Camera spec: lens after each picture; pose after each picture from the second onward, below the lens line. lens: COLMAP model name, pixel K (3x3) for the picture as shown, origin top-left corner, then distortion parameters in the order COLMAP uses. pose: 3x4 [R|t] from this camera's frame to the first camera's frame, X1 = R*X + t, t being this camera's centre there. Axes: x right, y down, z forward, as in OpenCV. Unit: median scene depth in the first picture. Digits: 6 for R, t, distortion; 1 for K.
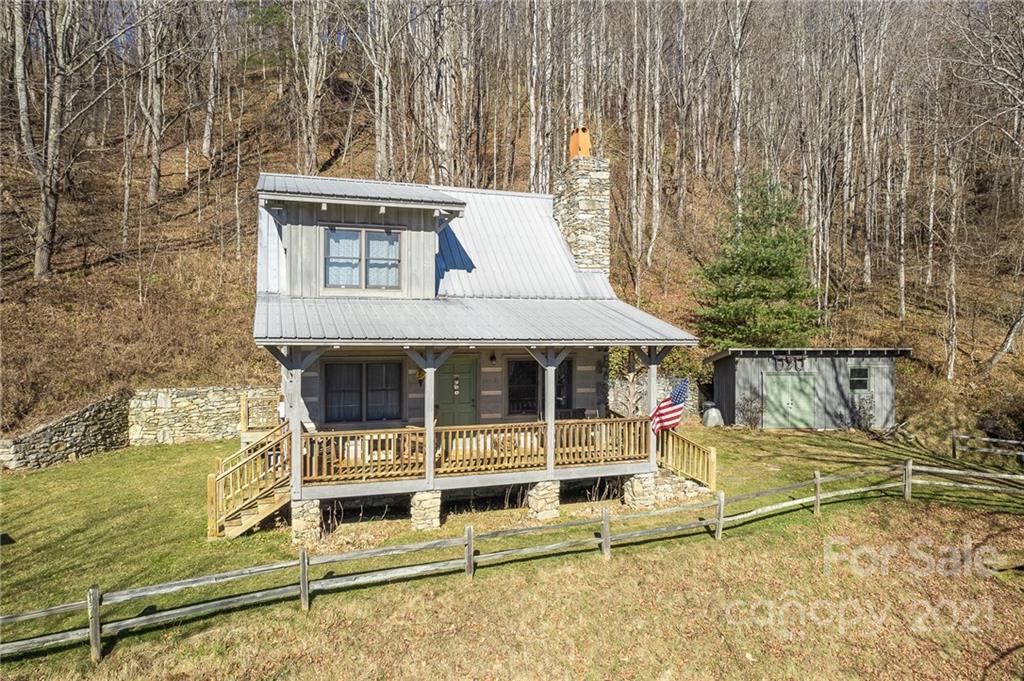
lens RADIAL K [[738.8, 0, 512.0], [0, 738.8, 340.5], [0, 0, 1]] dist [-0.001074, 0.000248]
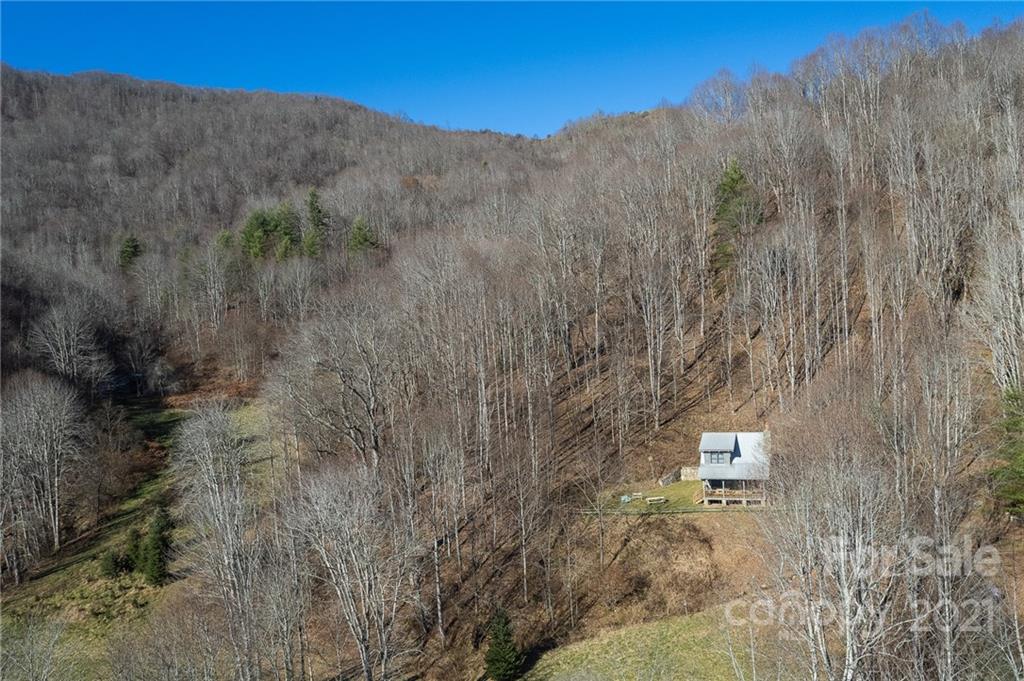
lens RADIAL K [[738.8, 0, 512.0], [0, 738.8, 340.5], [0, 0, 1]] dist [-0.001074, 0.000248]
pose [[0.773814, -0.037678, -0.632291, 1.909453], [0.064926, 0.997690, 0.020006, -1.064023], [0.630076, -0.056533, 0.774473, -3.779666]]
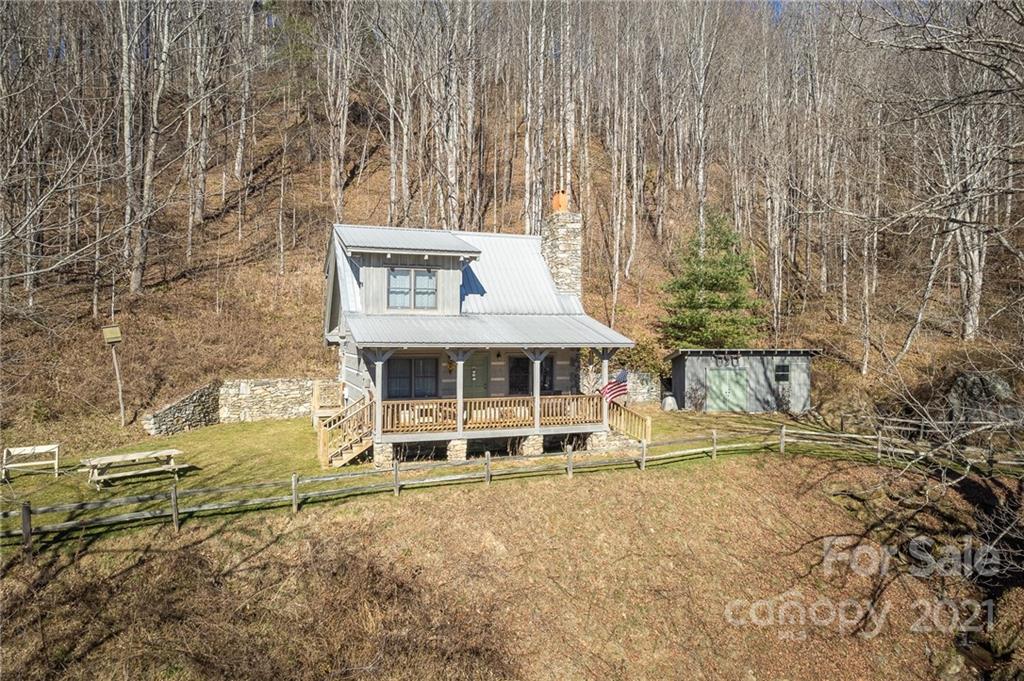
lens RADIAL K [[738.8, 0, 512.0], [0, 738.8, 340.5], [0, 0, 1]] dist [-0.001074, 0.000248]
pose [[0.999986, 0.000916, 0.005188, -0.006312], [-0.000912, 0.999999, -0.000742, -0.004363], [-0.005189, 0.000737, 0.999986, -0.408405]]
